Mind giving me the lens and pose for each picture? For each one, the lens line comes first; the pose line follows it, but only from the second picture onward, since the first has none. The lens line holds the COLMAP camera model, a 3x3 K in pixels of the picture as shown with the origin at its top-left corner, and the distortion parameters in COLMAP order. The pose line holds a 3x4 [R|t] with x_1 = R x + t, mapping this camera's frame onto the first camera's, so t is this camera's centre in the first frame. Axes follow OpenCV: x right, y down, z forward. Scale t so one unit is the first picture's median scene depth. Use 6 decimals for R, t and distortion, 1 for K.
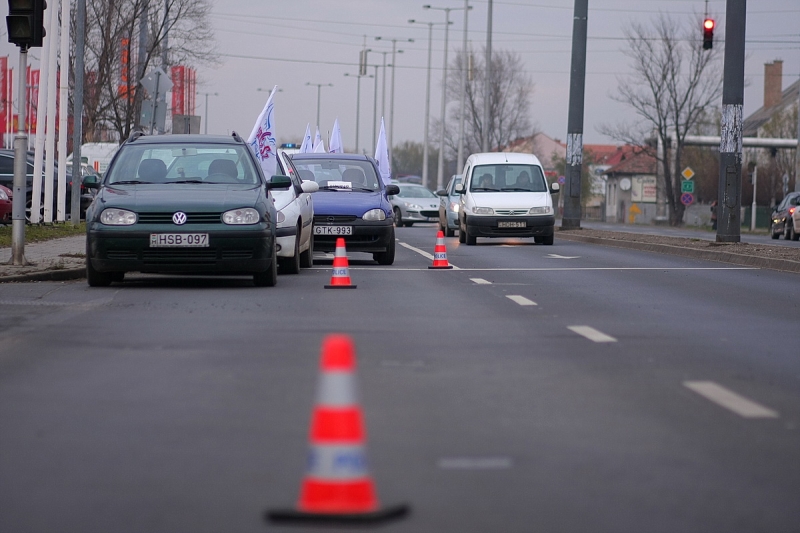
lens RADIAL K [[2927.0, 0, 400.0], [0, 2927.0, 266.5], [0, 0, 1]] dist [-0.087768, -0.394554]
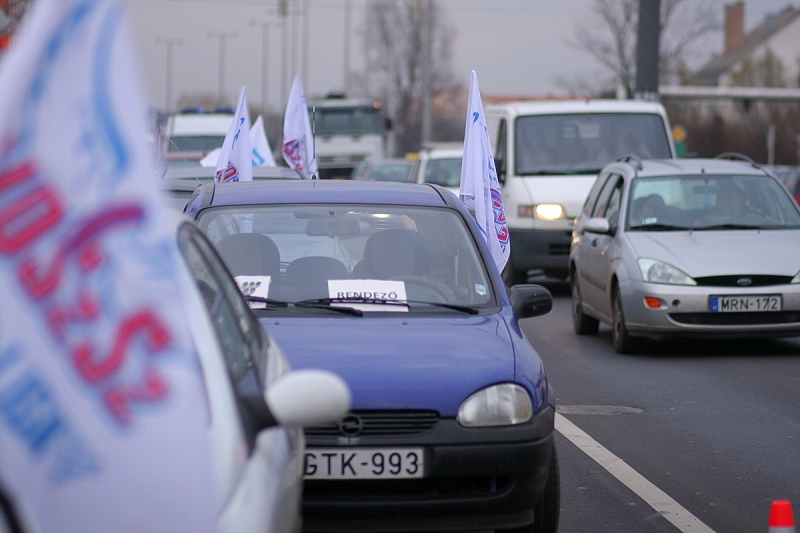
lens RADIAL K [[2927.0, 0, 400.0], [0, 2927.0, 266.5], [0, 0, 1]] dist [-0.087768, -0.394554]
pose [[0.999355, -0.015404, 0.032440, -0.027144], [0.014869, 0.999750, 0.016686, -0.035699], [-0.032689, -0.016193, 0.999334, 0.689868]]
